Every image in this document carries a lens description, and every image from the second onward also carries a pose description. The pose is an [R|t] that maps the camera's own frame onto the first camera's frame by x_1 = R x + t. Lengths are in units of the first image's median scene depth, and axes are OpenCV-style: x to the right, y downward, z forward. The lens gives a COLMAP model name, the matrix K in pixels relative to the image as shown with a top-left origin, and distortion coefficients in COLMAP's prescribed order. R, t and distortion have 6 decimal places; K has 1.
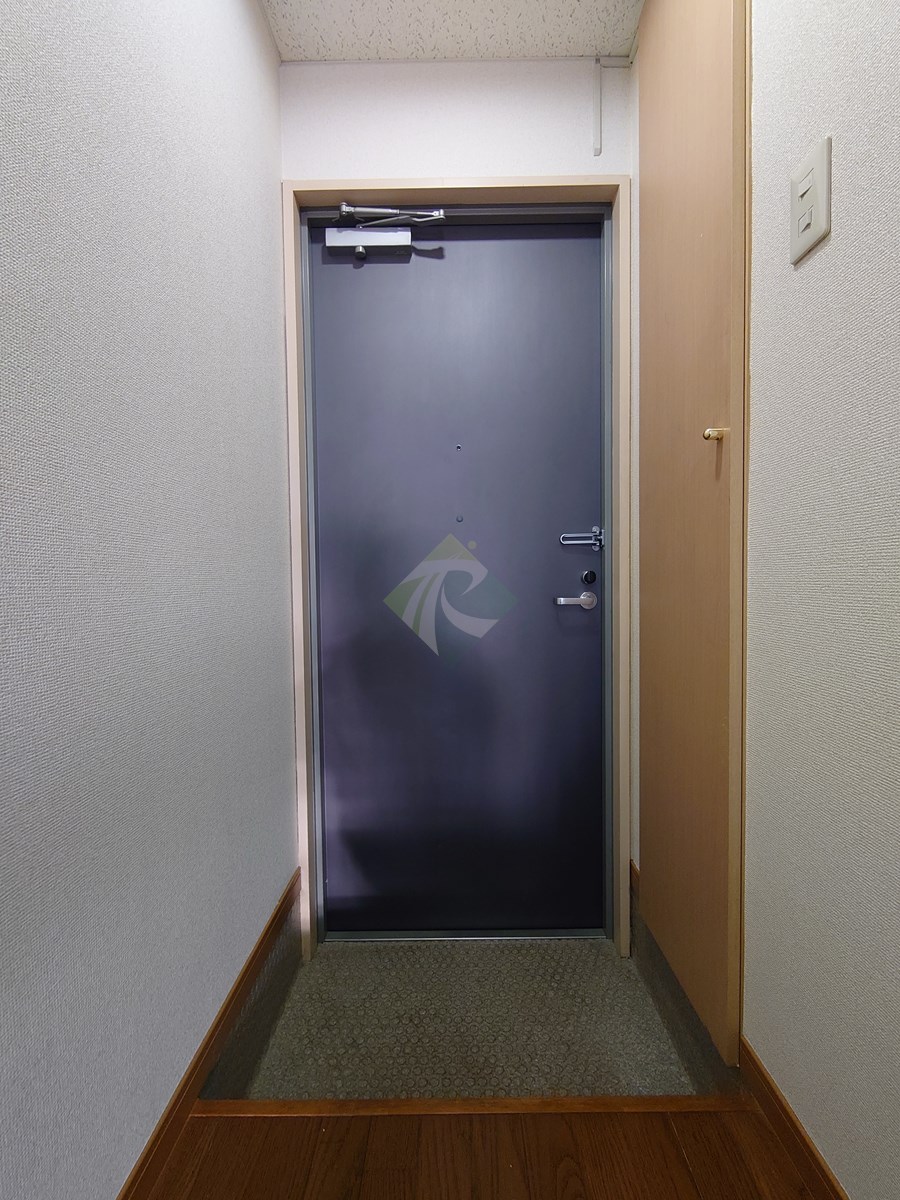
lens RADIAL K [[518.1, 0, 451.5], [0, 518.1, 600.8], [0, 0, 1]] dist [-0.001400, -0.001577]
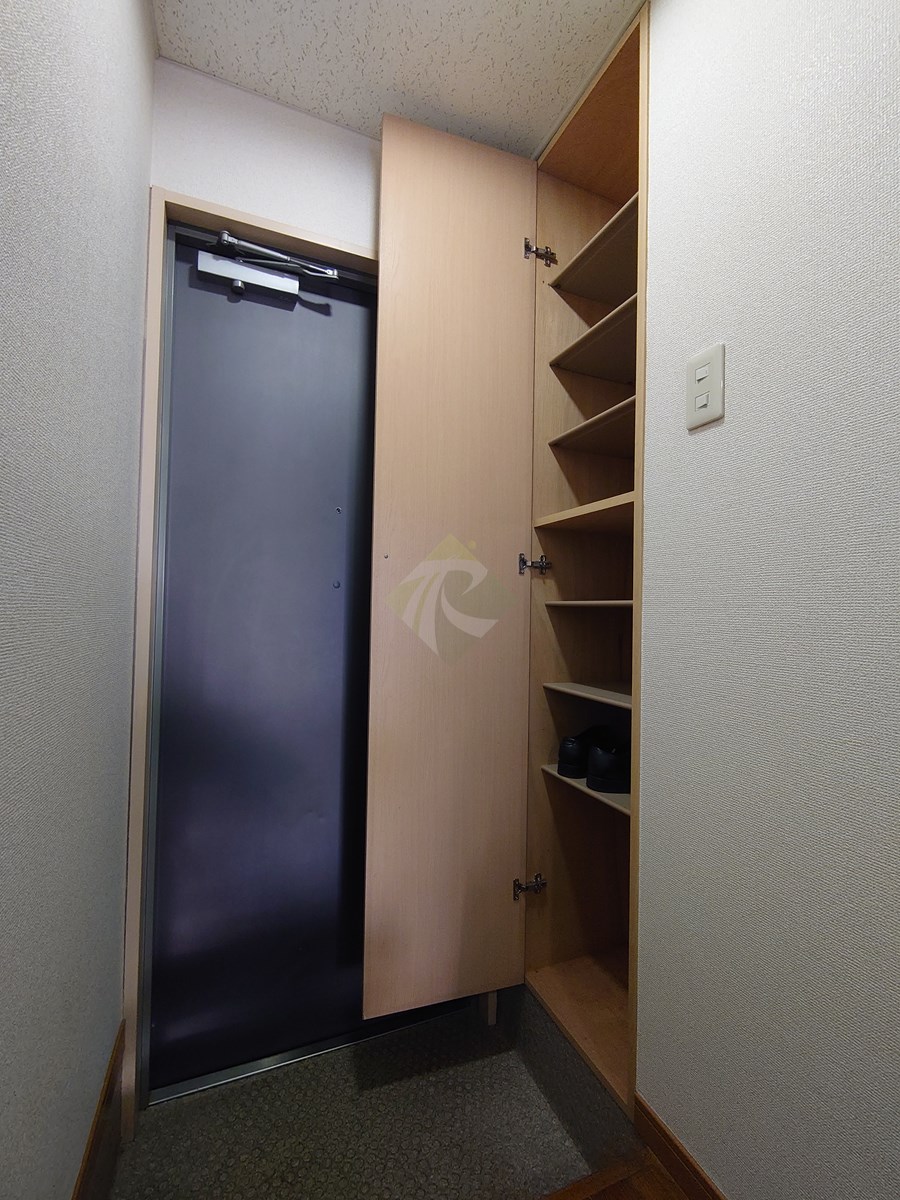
lens RADIAL K [[518.1, 0, 450.4], [0, 518.1, 598.5], [0, 0, 1]] dist [-0.001400, -0.001577]
pose [[0.919746, 0.041418, 0.390323, -0.176862], [-0.018034, 0.997826, -0.063387, -0.085188], [-0.392099, 0.051261, 0.918494, 0.056904]]
